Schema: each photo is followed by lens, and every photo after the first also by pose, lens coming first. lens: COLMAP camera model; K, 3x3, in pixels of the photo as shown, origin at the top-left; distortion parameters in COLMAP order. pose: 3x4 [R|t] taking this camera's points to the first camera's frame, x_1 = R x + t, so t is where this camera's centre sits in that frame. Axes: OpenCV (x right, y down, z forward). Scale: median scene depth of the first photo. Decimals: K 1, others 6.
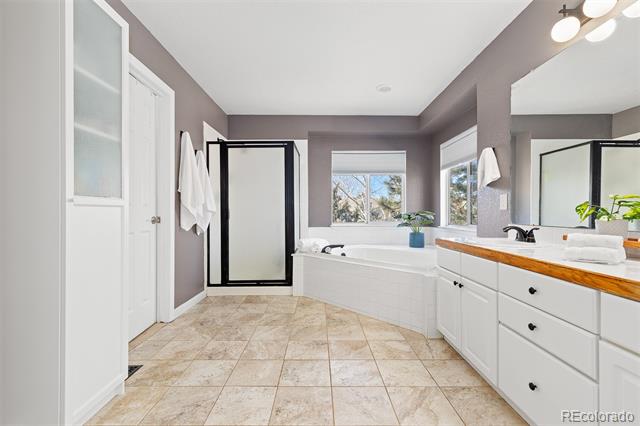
lens RADIAL K [[291.8, 0, 318.1], [0, 291.8, 211.9], [0, 0, 1]] dist [0.011153, -0.000874]
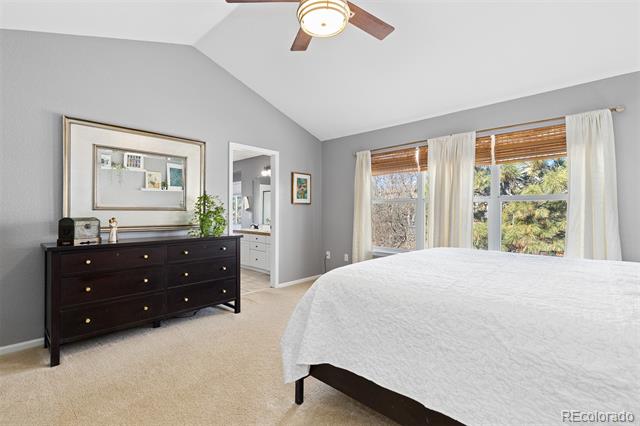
lens RADIAL K [[291.8, 0, 318.1], [0, 291.8, 211.9], [0, 0, 1]] dist [0.011153, -0.000874]
pose [[0.688335, 0.000268, 0.725393, -1.006952], [-0.006066, 0.999967, 0.005387, -0.094294], [-0.725368, -0.008108, 0.688313, -1.486397]]
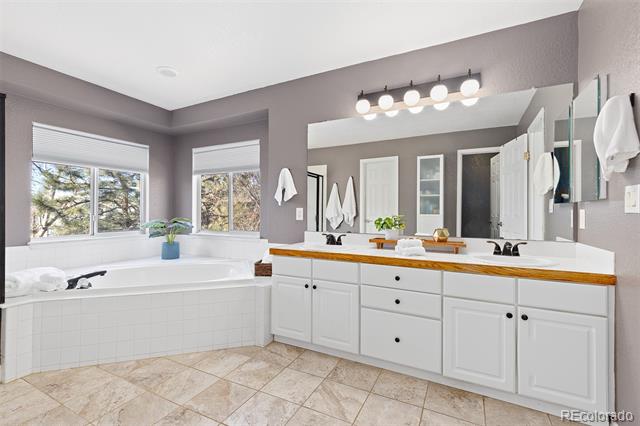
lens RADIAL K [[291.8, 0, 318.1], [0, 291.8, 211.9], [0, 0, 1]] dist [0.011153, -0.000874]
pose [[0.459897, 0.003774, 0.887964, -0.441014], [-0.006567, 0.999978, -0.000849, -0.042139], [-0.887948, -0.005440, 0.459912, 0.348132]]
